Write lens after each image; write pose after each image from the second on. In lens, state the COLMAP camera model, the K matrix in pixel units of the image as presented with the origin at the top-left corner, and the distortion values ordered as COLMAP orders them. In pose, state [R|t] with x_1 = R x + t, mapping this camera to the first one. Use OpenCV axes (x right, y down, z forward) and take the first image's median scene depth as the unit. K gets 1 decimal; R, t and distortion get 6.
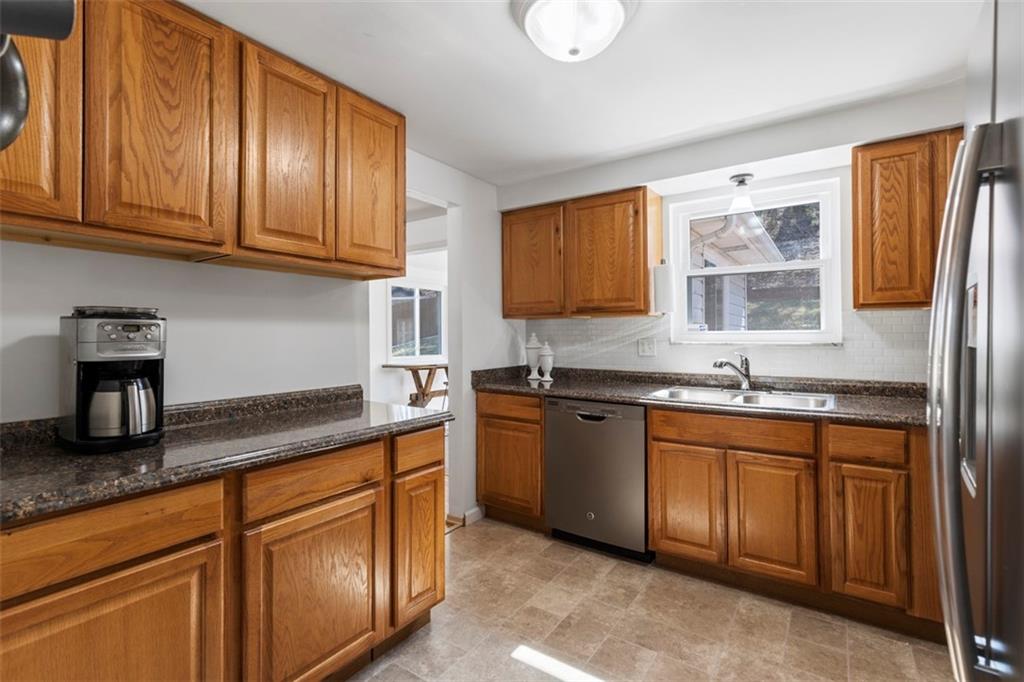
lens RADIAL K [[465.0, 0, 514.8], [0, 465.0, 332.4], [0, 0, 1]] dist [0.011949, -0.001784]
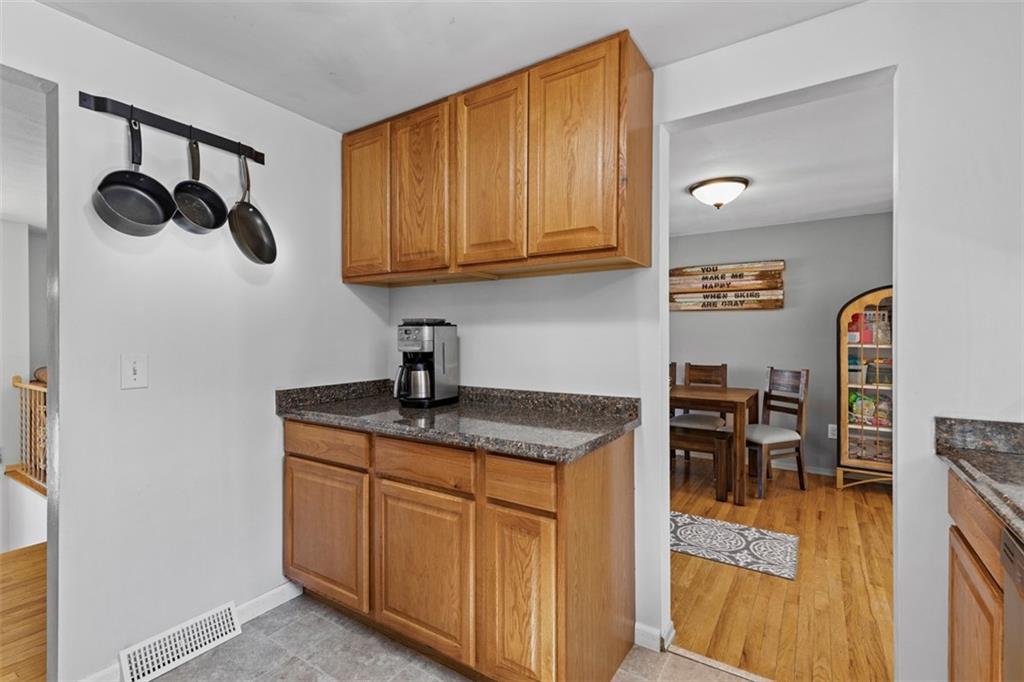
lens RADIAL K [[465.0, 0, 511.6], [0, 465.0, 339.0], [0, 0, 1]] dist [0.011949, -0.001784]
pose [[0.022386, 0.011095, -0.999688, 0.709305], [0.005117, 0.999924, 0.011213, 0.000133], [0.999736, -0.005366, 0.022328, 1.194369]]
